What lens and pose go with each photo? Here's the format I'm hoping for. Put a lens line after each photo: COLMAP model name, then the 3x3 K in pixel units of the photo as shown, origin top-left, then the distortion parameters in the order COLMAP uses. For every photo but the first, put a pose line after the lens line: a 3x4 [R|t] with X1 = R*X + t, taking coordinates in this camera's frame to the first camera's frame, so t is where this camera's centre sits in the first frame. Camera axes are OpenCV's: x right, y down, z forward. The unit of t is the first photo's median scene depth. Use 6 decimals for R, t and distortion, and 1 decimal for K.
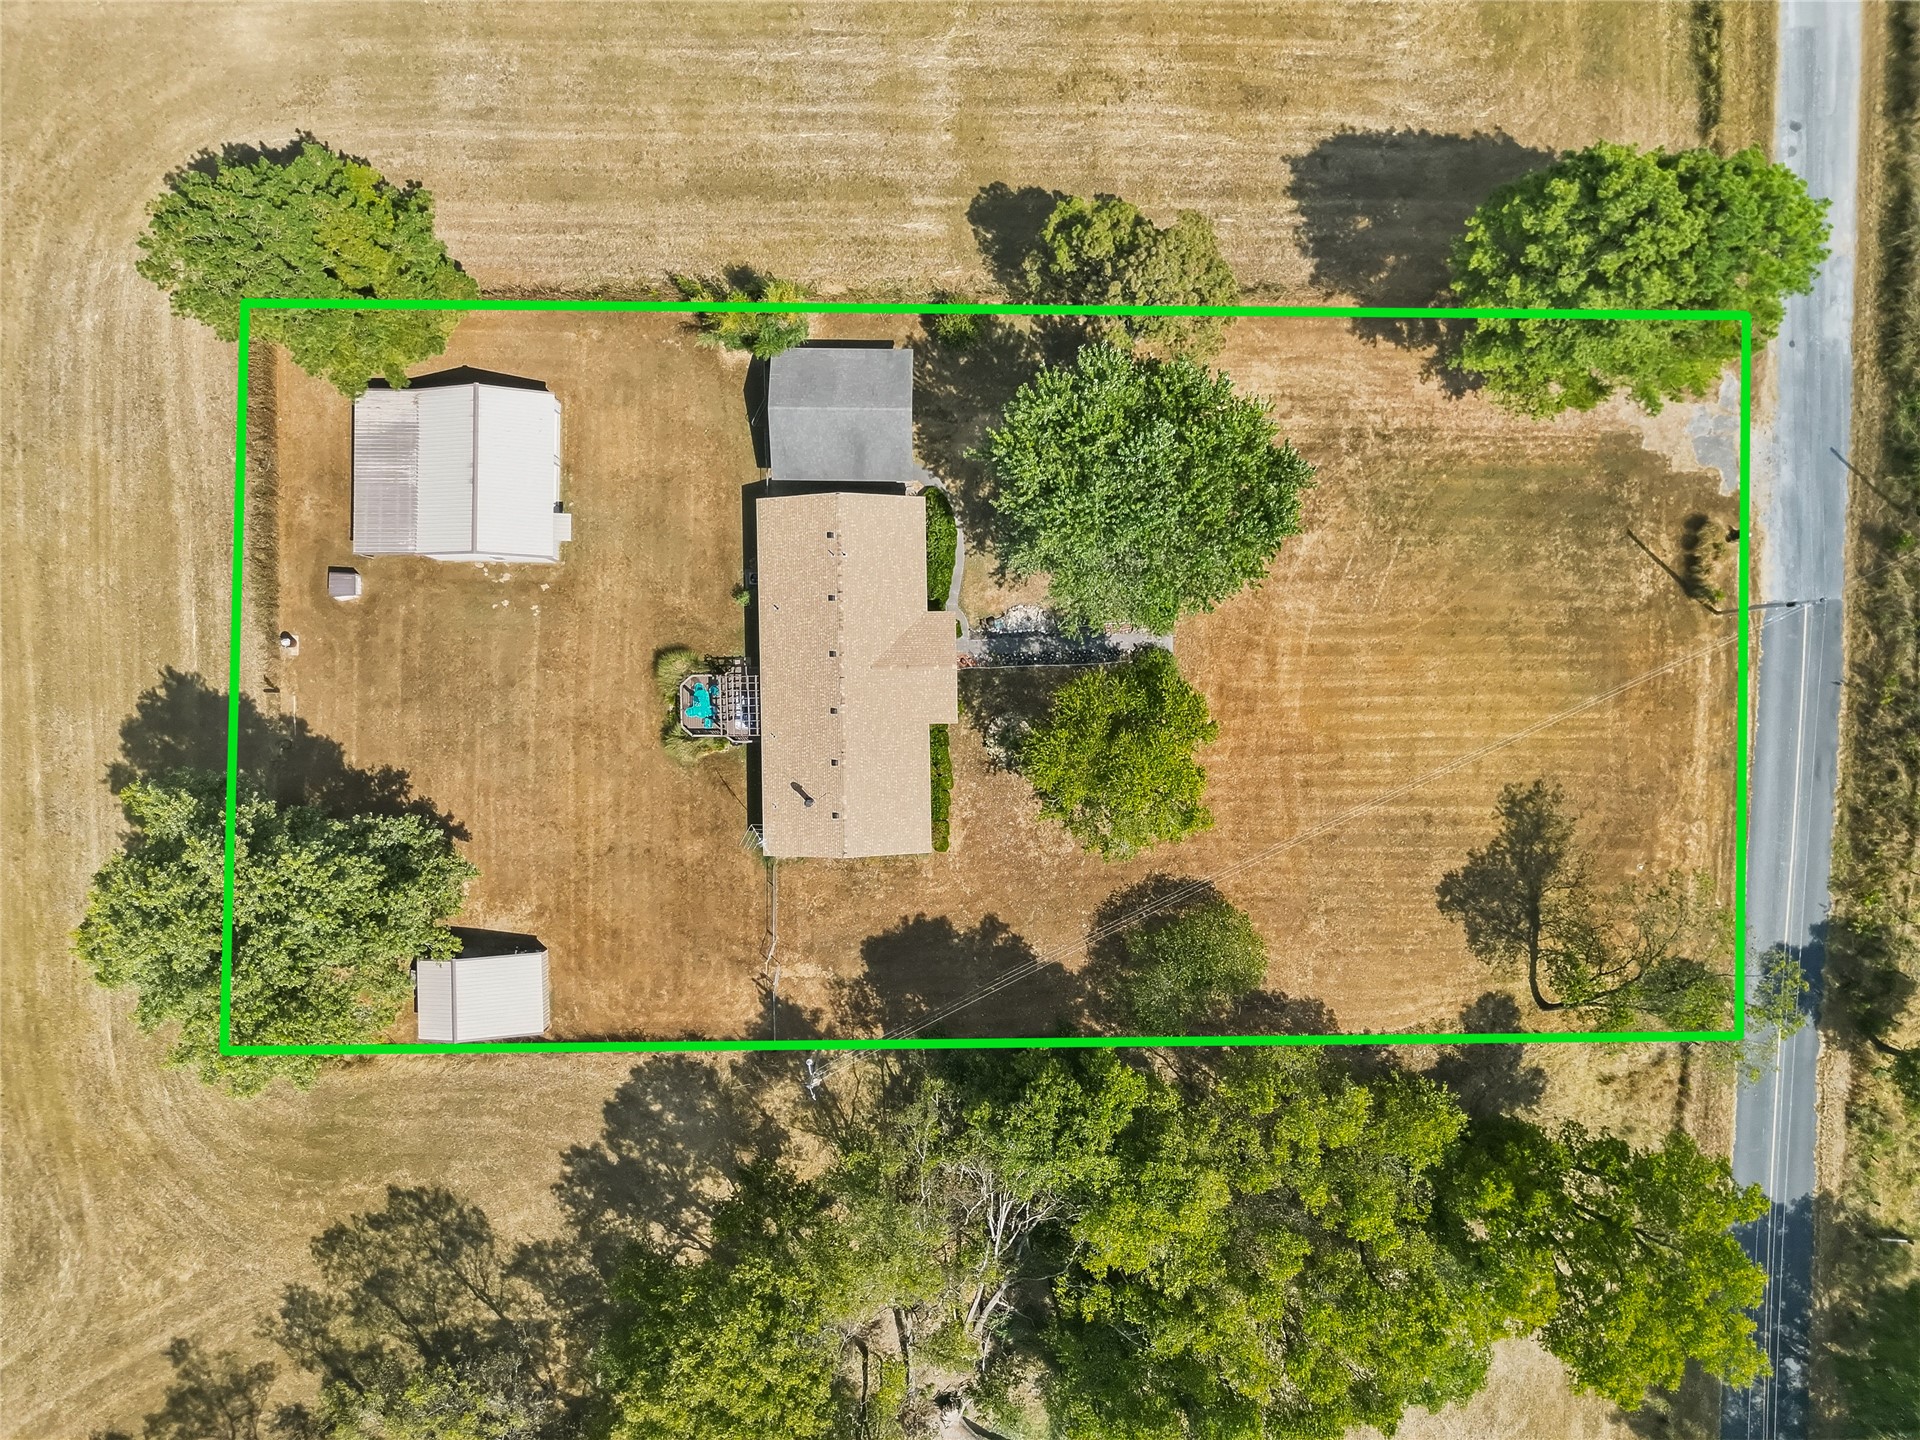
lens RADIAL K [[1352.2, 0, 959.3], [0, 1352.2, 729.2], [0, 0, 1]] dist [0.070153, -0.070216]
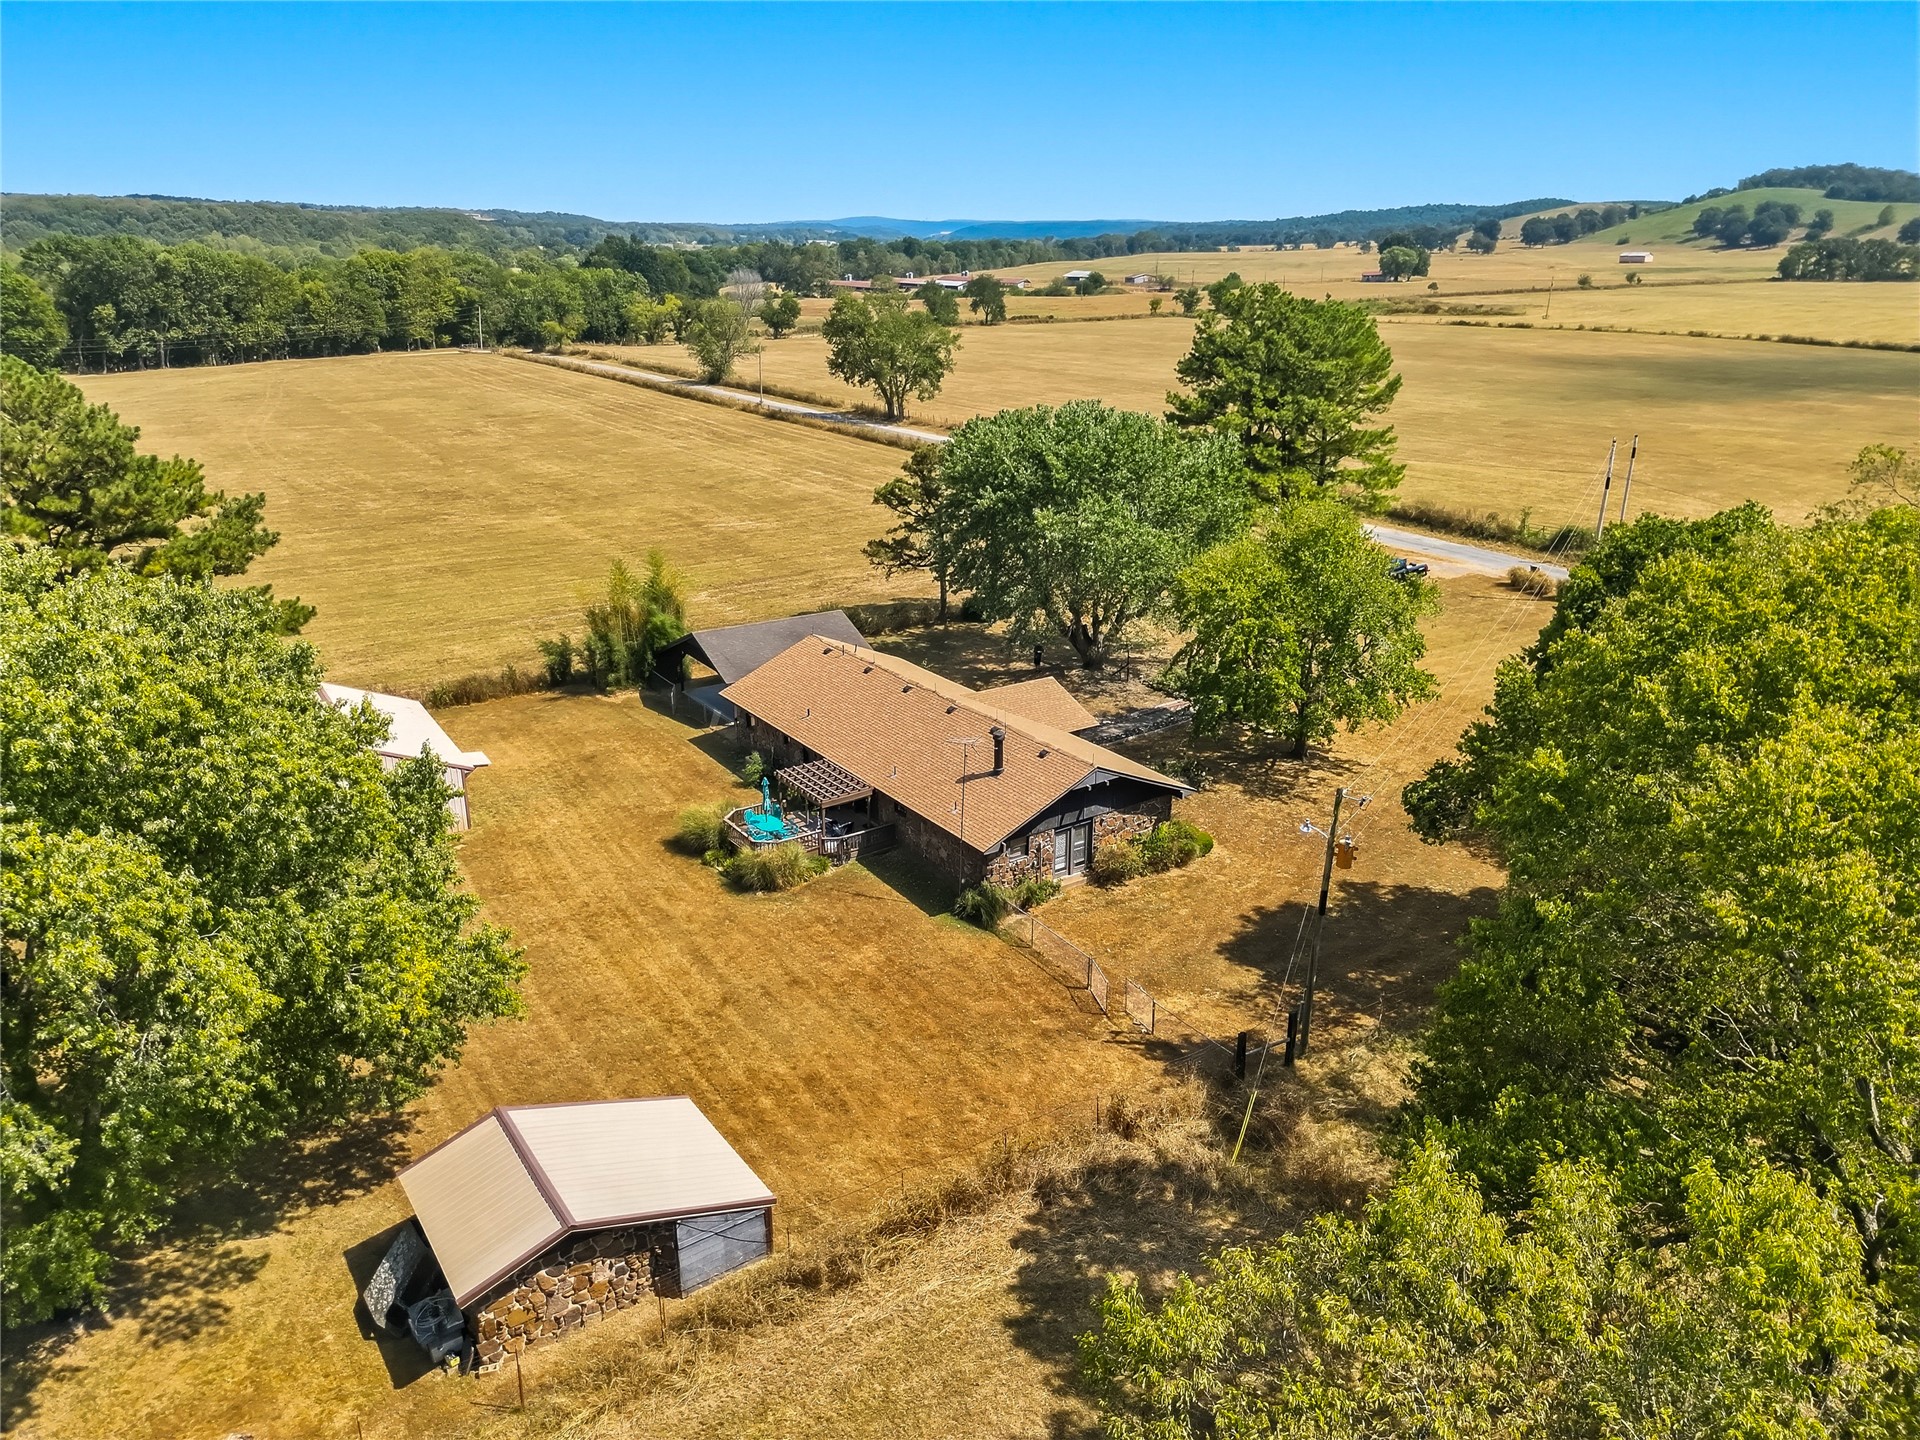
lens RADIAL K [[1352.2, 0, 959.3], [0, 1352.2, 729.2], [0, 0, 1]] dist [0.070153, -0.070216]
pose [[0.831588, -0.196410, 0.519503, -0.425430], [0.555292, 0.276227, -0.784442, 0.506647], [0.010572, 0.940809, 0.338772, 0.729691]]
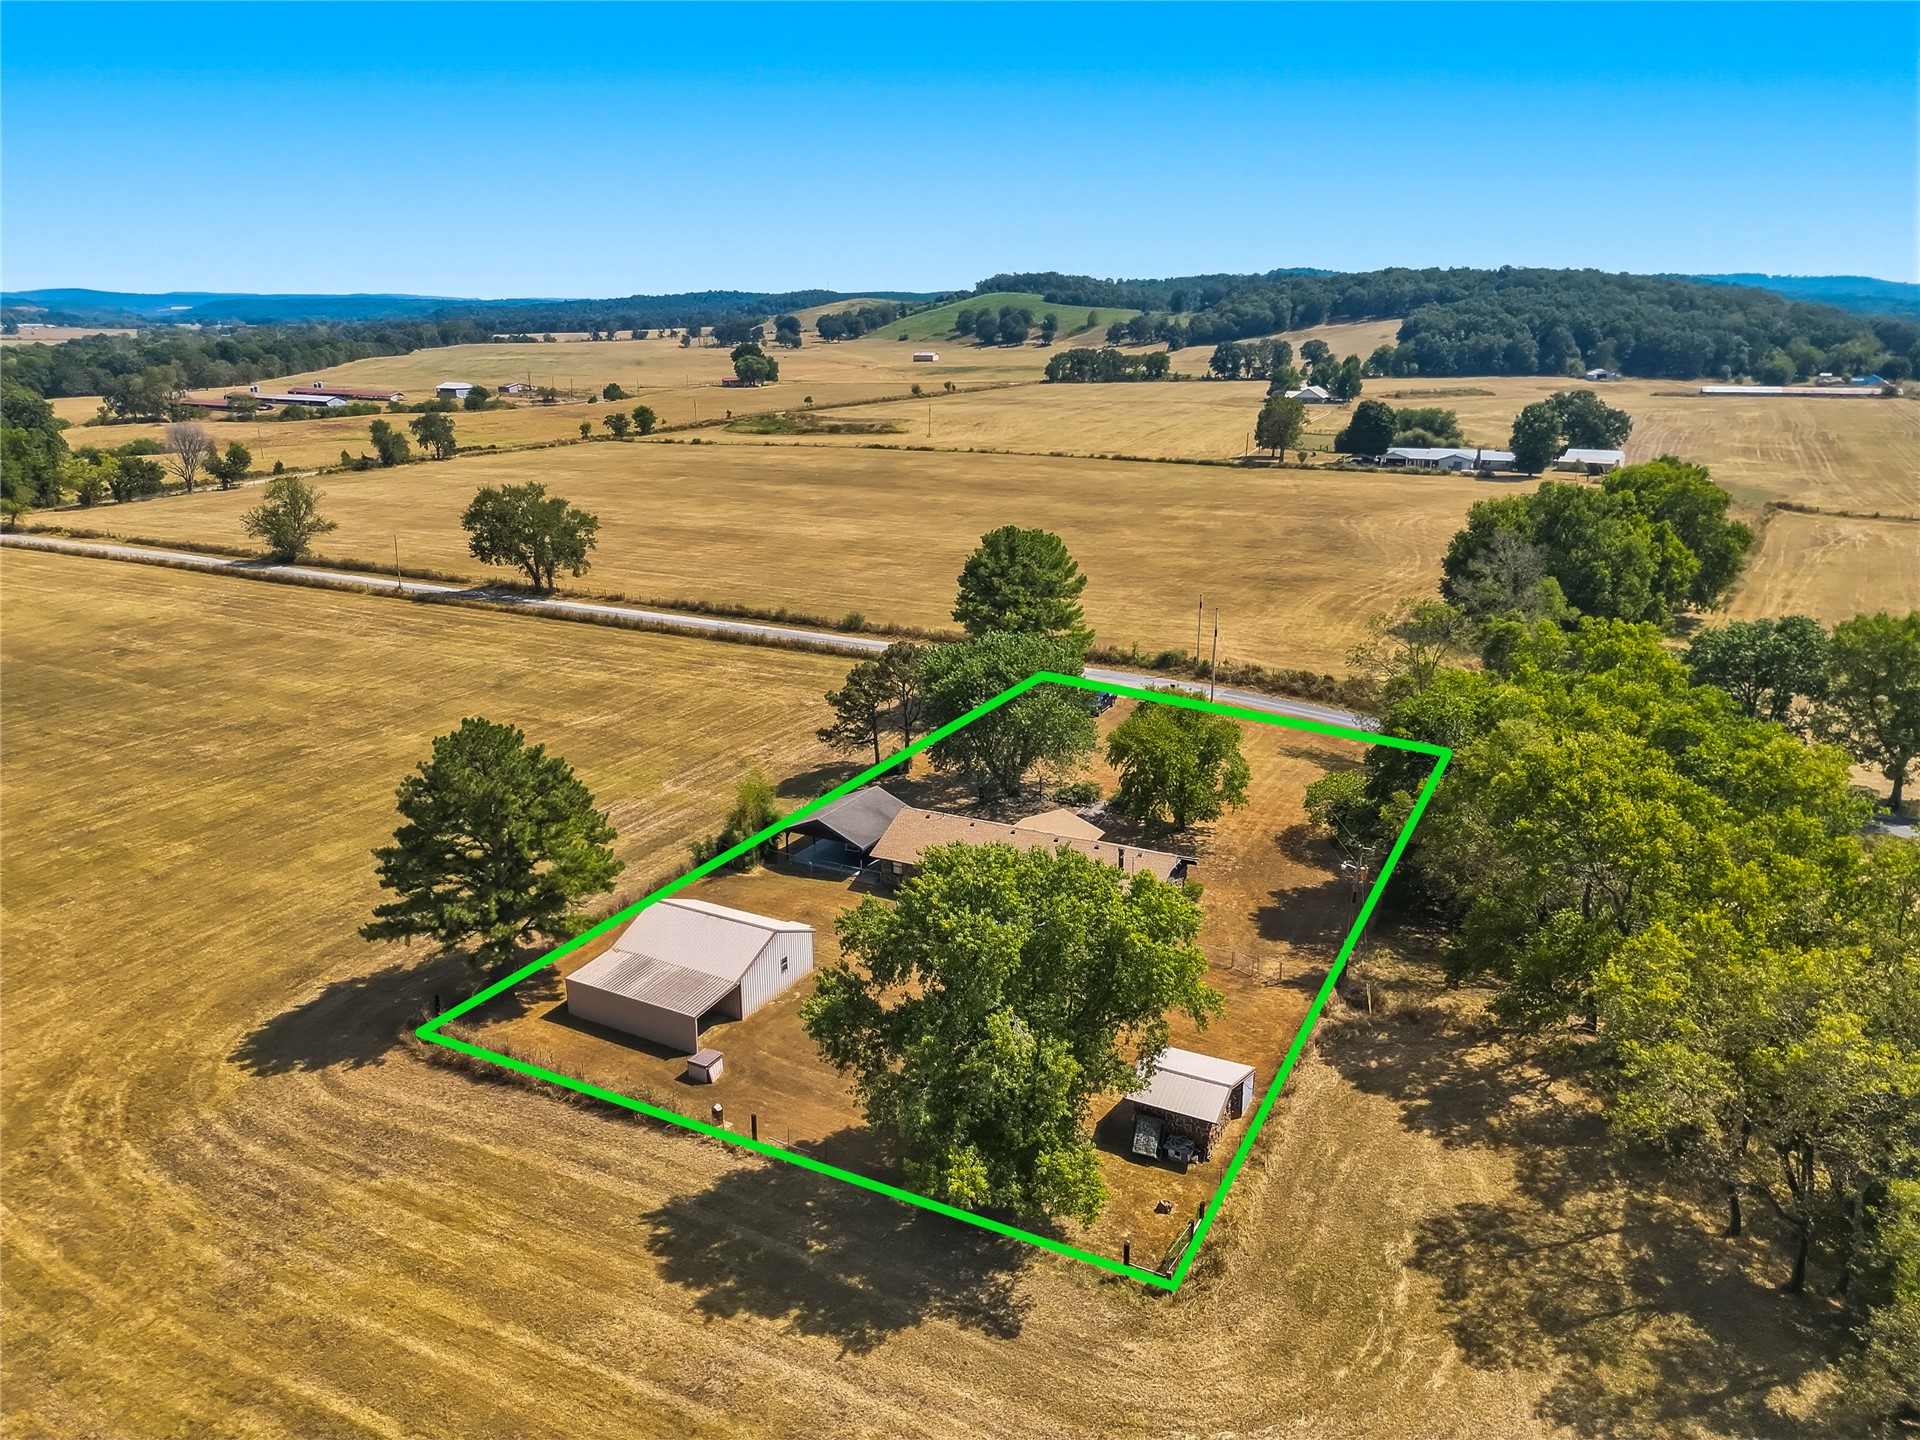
lens RADIAL K [[1352.2, 0, 959.3], [0, 1352.2, 729.2], [0, 0, 1]] dist [0.070153, -0.070216]
pose [[0.469579, -0.269236, 0.840838, -1.051187], [0.882786, 0.128506, -0.451858, 0.415174], [0.013604, 0.954462, 0.298021, 0.516261]]
